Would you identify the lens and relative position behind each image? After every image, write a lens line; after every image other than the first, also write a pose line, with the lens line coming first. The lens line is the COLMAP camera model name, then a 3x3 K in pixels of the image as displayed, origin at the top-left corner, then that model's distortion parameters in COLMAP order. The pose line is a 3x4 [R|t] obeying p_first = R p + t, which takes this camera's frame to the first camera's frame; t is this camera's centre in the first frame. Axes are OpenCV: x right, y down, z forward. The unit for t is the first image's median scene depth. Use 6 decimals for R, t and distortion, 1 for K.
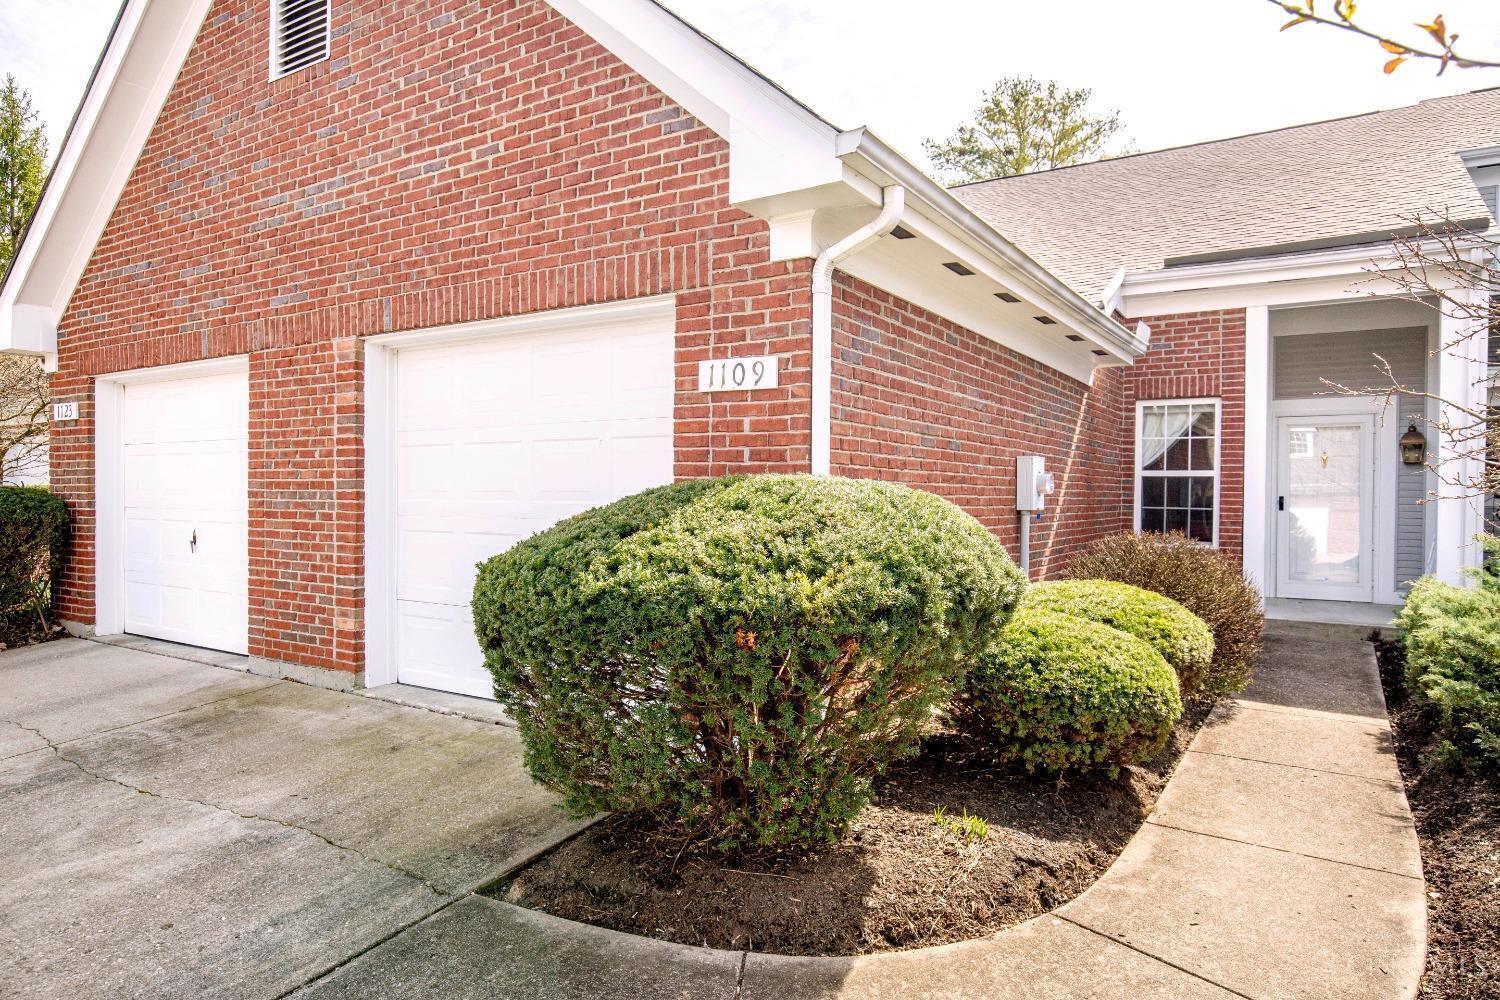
lens RADIAL K [[949.2, 0, 740.9], [0, 949.2, 510.9], [0, 0, 1]] dist [0.000053, 0.003071]
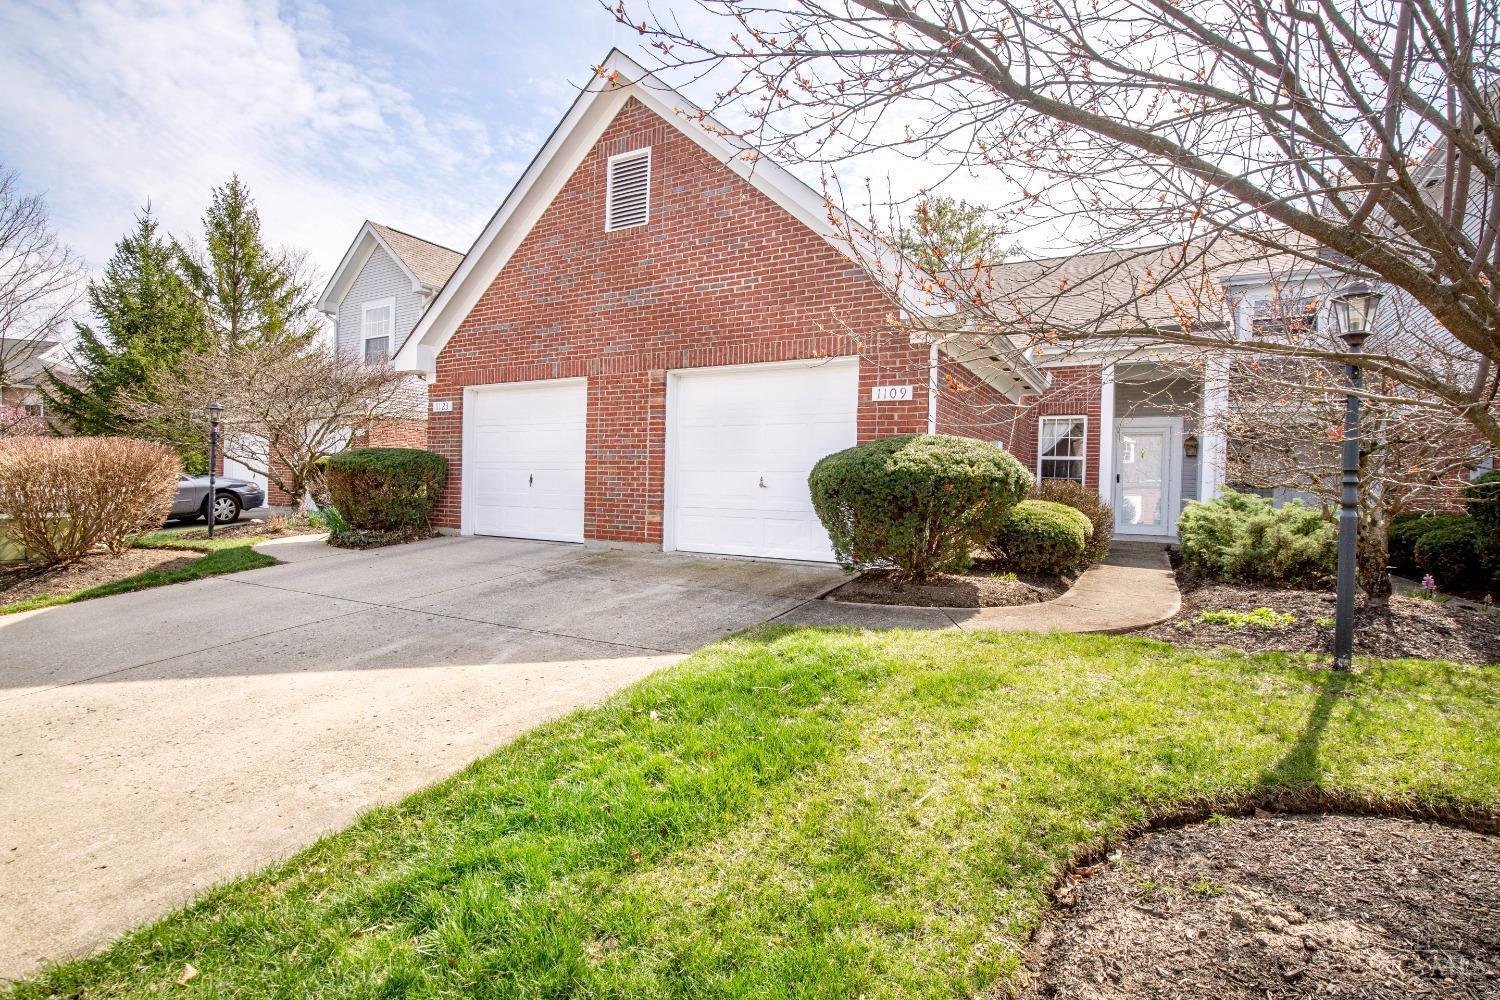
lens RADIAL K [[719.4, 0, 750.2], [0, 719.4, 505.8], [0, 0, 1]] dist [-0.015693, 0.001447]
pose [[0.998324, 0.016578, 0.055449, -0.281229], [-0.016994, 0.999831, 0.007041, 0.074534], [-0.055323, -0.007972, 0.998437, -0.436754]]
